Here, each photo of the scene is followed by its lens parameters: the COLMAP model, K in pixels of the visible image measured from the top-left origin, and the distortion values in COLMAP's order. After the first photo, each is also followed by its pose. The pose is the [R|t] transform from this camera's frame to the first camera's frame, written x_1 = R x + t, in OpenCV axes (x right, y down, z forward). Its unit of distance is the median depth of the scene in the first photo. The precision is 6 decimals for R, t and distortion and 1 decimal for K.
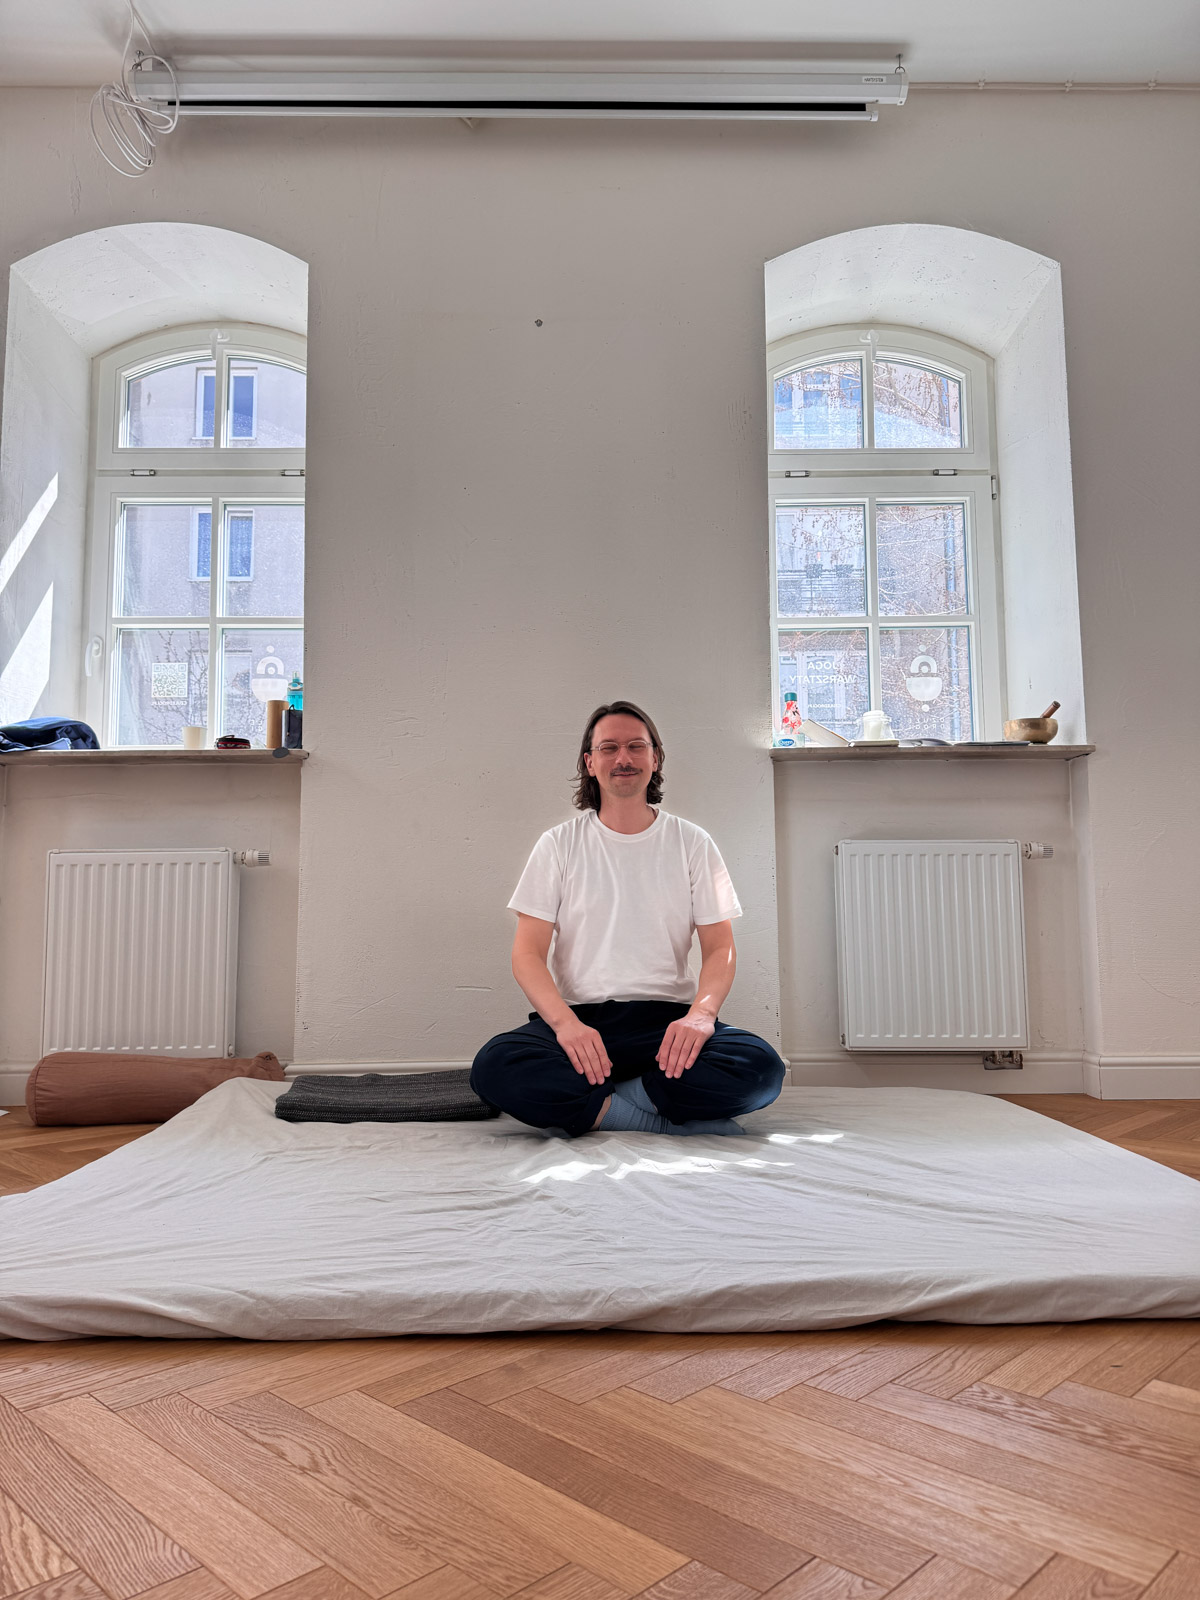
lens RADIAL K [[1150.1, 0, 600.0], [0, 1150.1, 800.0], [0, 0, 1]] dist [0.001043, -0.009961]
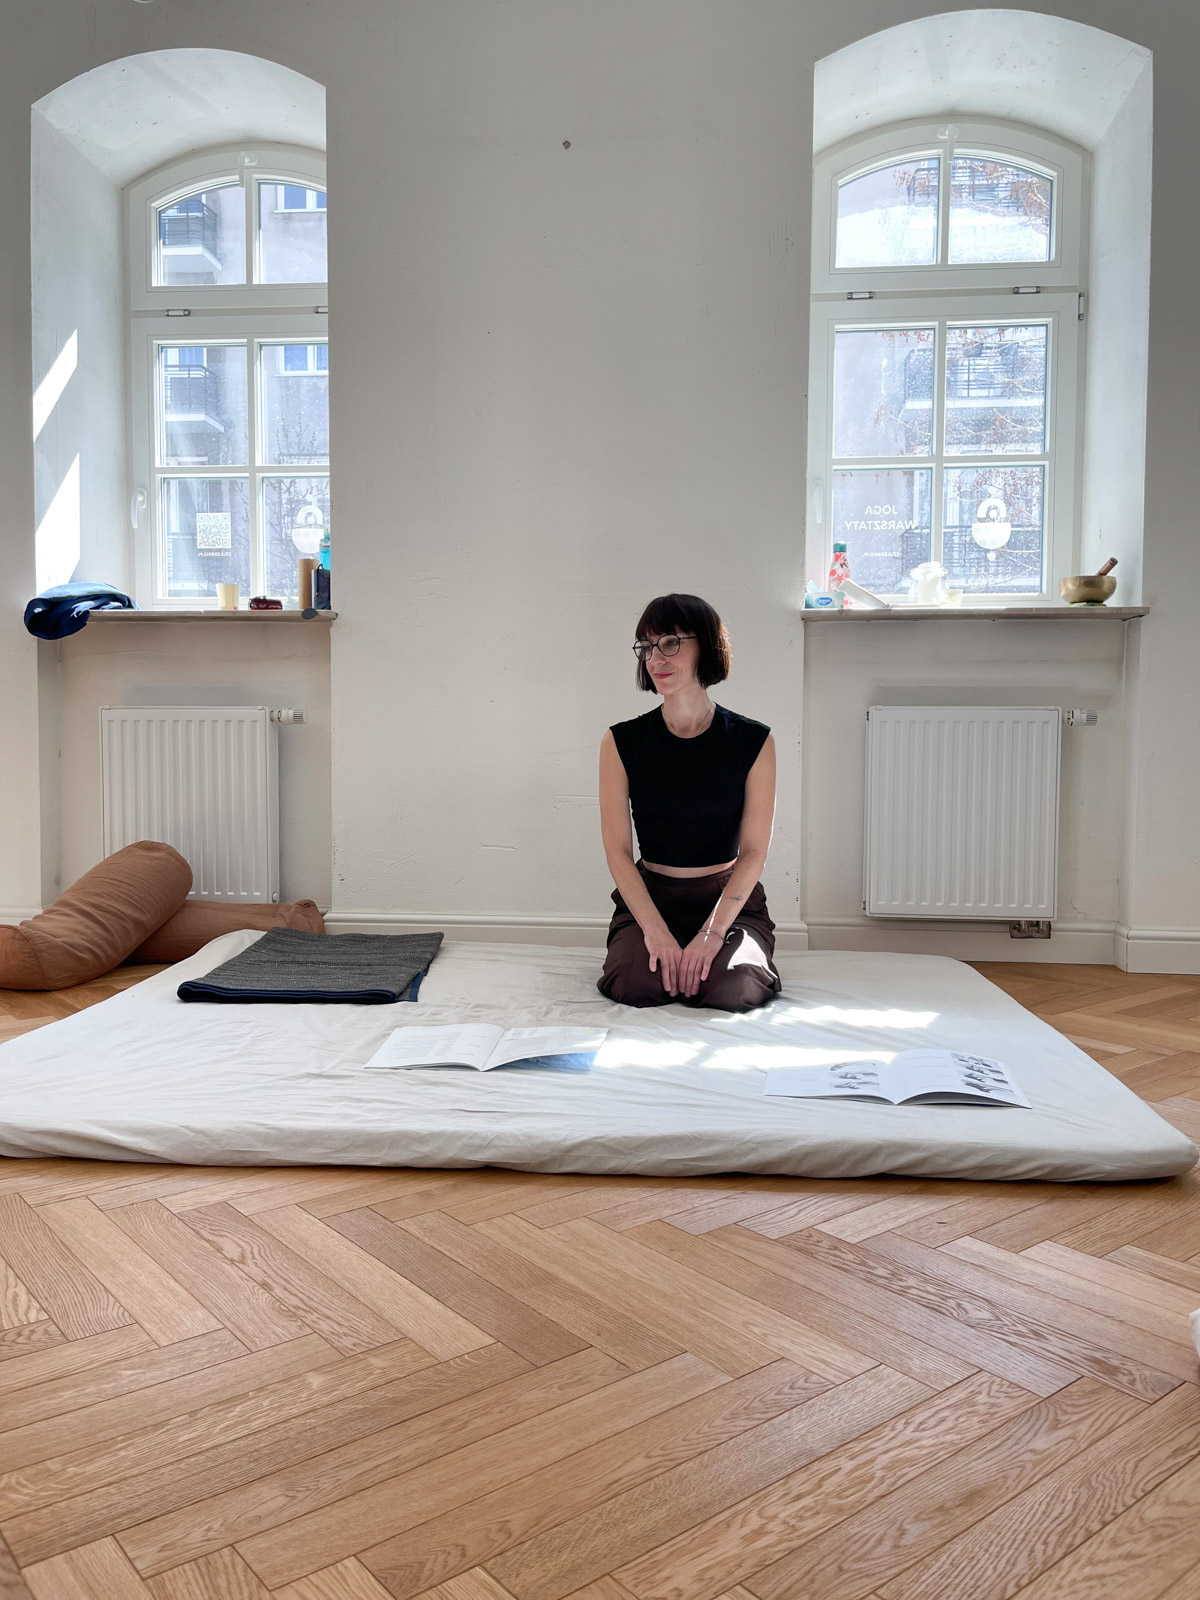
lens RADIAL K [[1253.7, 0, 600.0], [0, 1253.7, 800.0], [0, 0, 1]] dist [0.068396, -0.111370]
pose [[0.993288, 0.019684, -0.113980, 0.107396], [-0.001966, 0.988145, 0.153508, -0.050070], [0.115651, -0.152254, 0.981552, -0.091293]]
